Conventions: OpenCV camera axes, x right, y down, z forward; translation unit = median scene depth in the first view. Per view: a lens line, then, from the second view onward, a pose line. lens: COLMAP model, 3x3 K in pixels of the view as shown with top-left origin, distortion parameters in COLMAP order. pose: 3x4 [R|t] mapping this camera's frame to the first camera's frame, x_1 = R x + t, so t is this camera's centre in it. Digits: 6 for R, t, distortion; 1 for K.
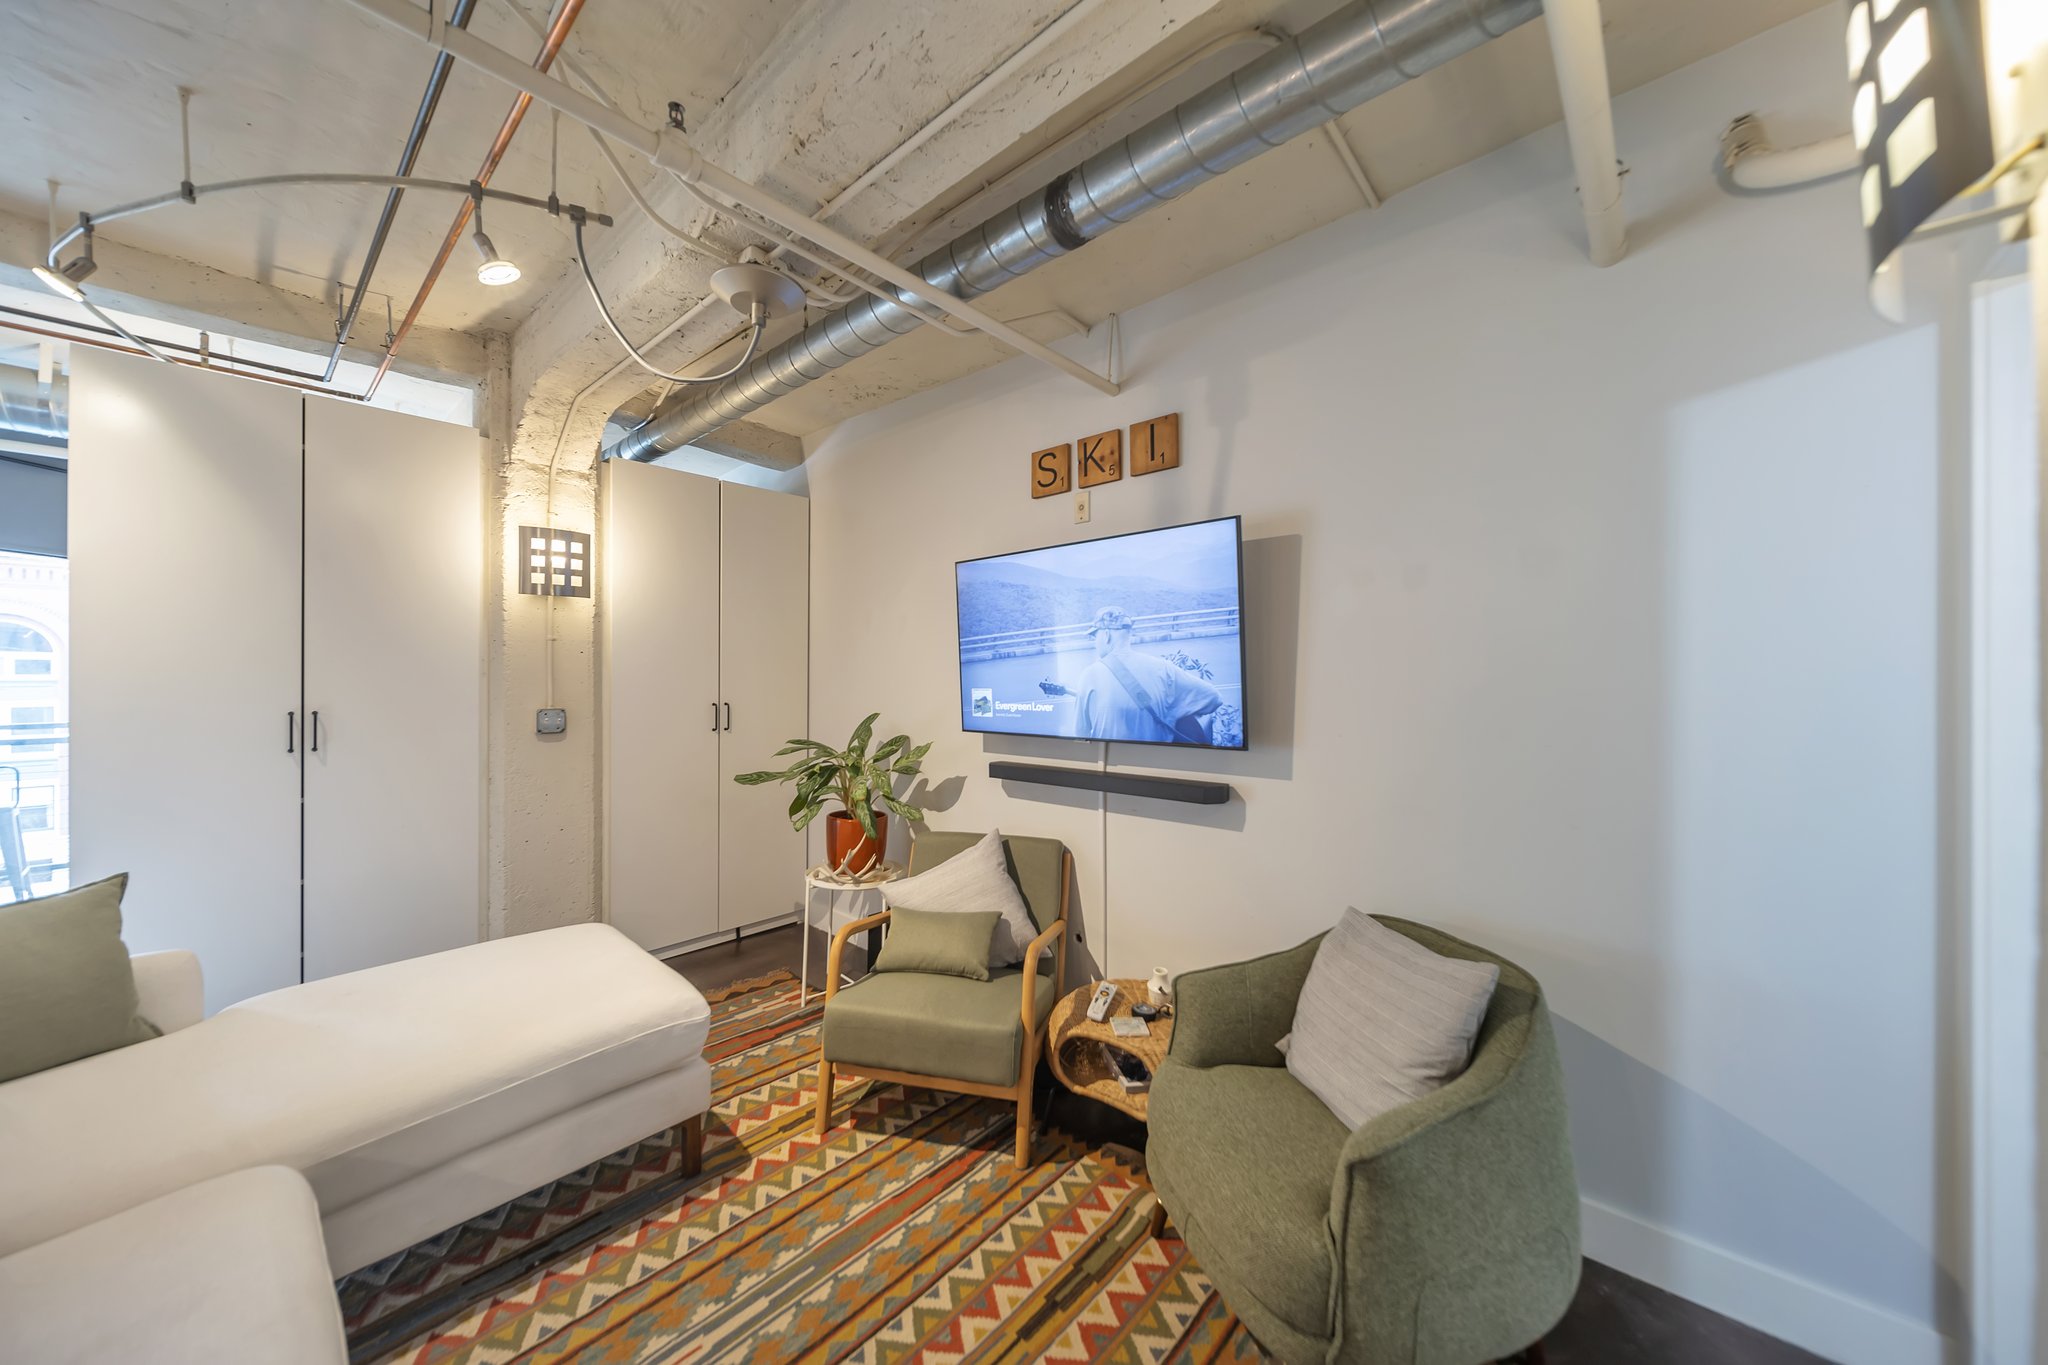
lens RADIAL K [[707.6, 0, 1018.9], [0, 707.6, 674.3], [0, 0, 1]] dist [0.003976, -0.002669]
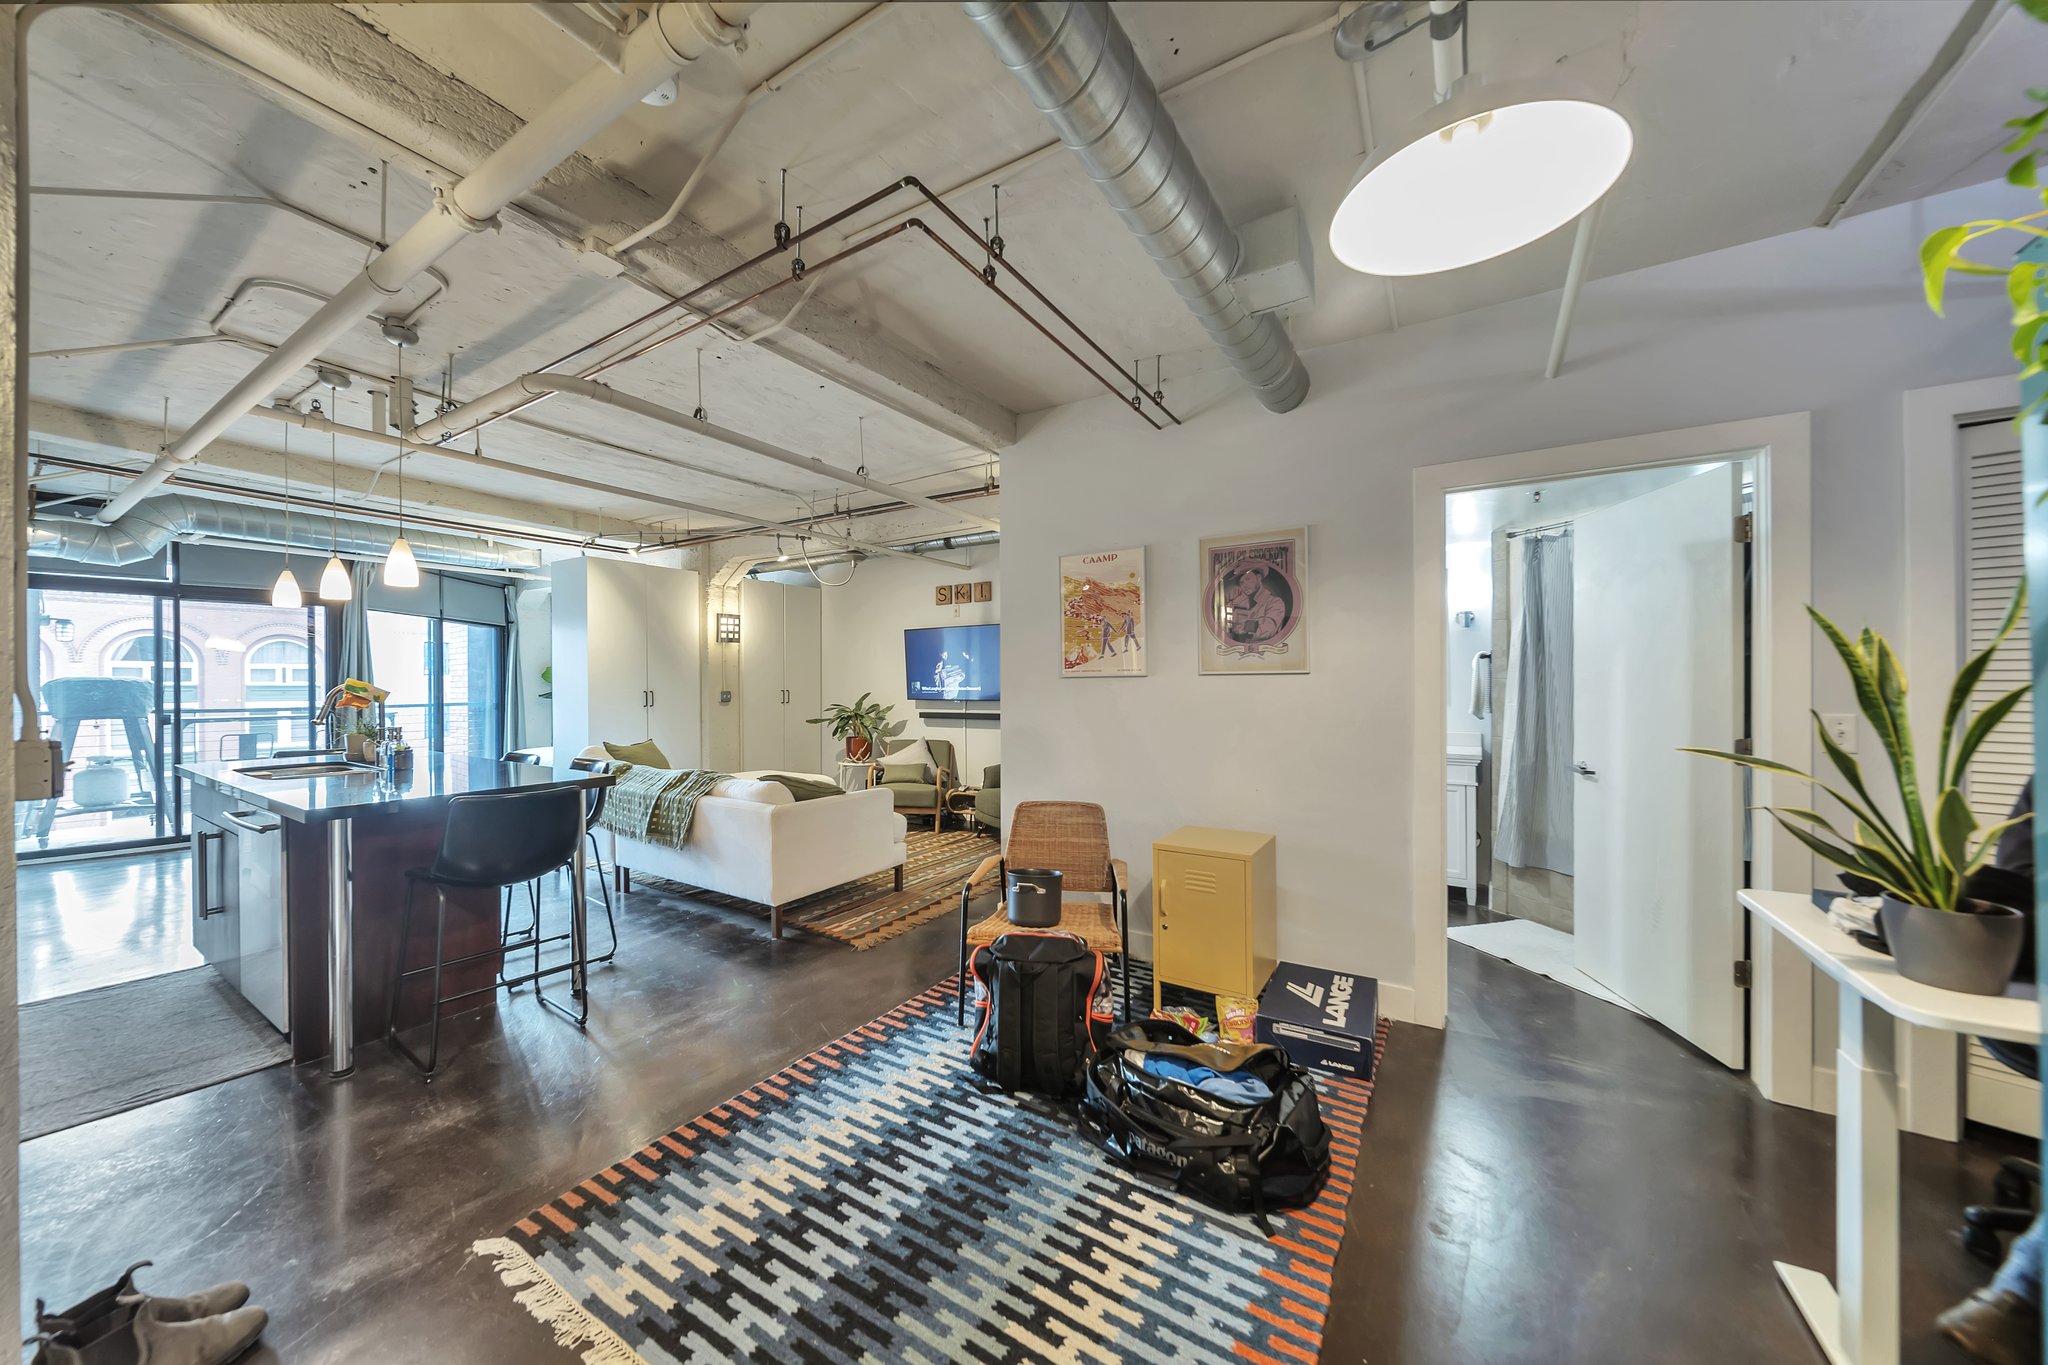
lens RADIAL K [[707.6, 0, 1013.0], [0, 707.6, 682.3], [0, 0, 1]] dist [0.003976, -0.002669]
pose [[0.987382, -0.003080, 0.158327, -0.134634], [0.002202, 0.999981, 0.005718, 0.010885], [-0.158341, -0.005297, 0.987370, -1.847245]]
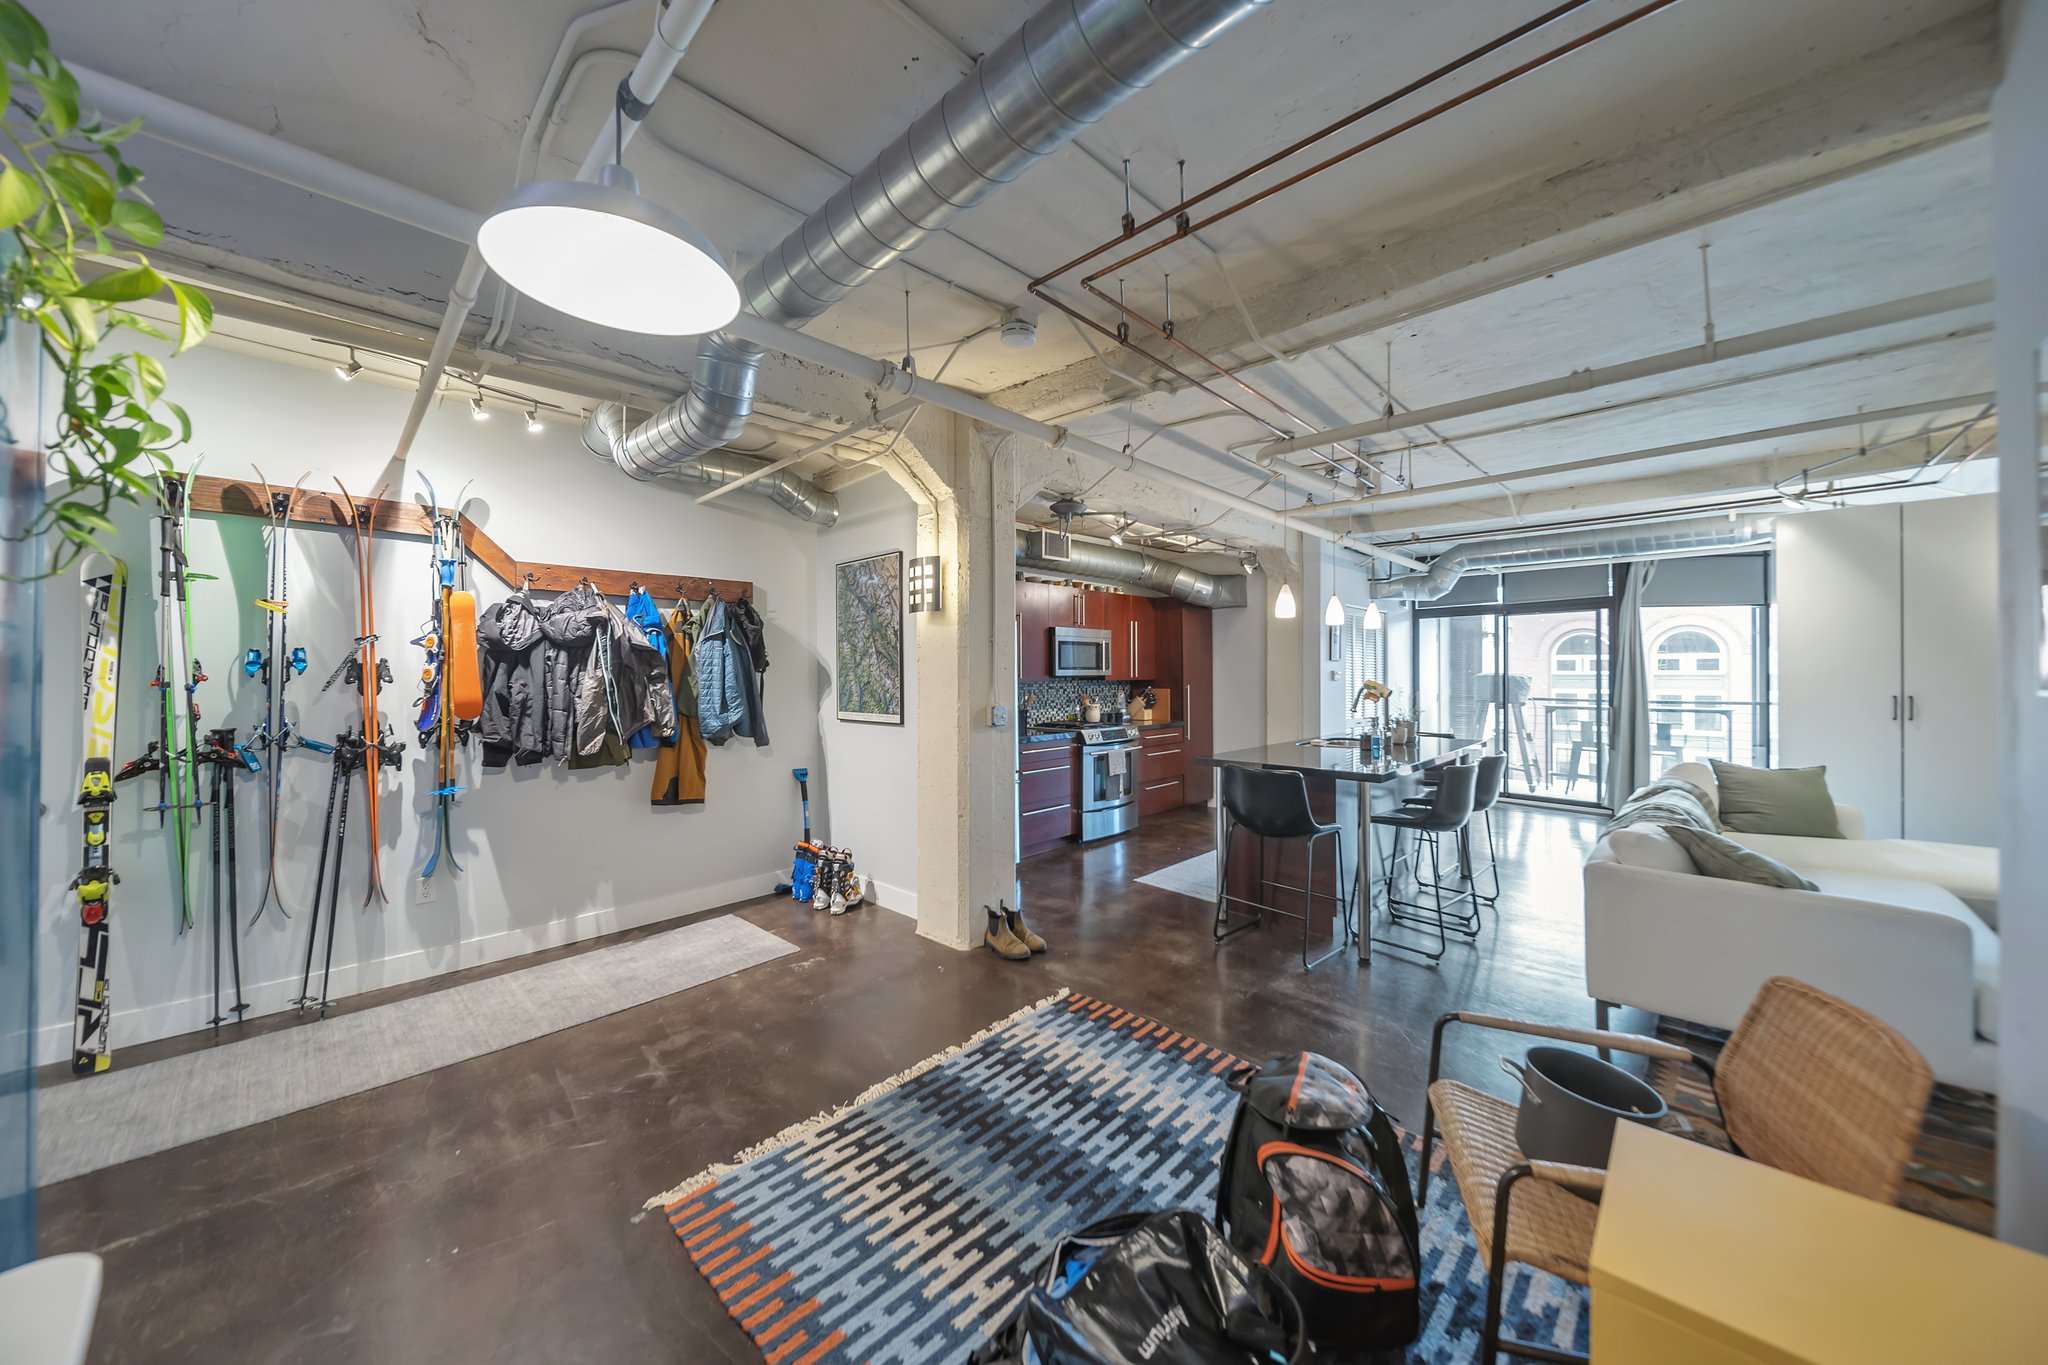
lens RADIAL K [[707.6, 0, 1017.6], [0, 707.6, 675.4], [0, 0, 1]] dist [0.003976, -0.002669]
pose [[-0.048235, 0.002111, -0.998834, 0.801044], [0.007484, 0.999970, 0.001752, -0.014774], [0.998808, -0.007391, -0.048249, -1.068974]]
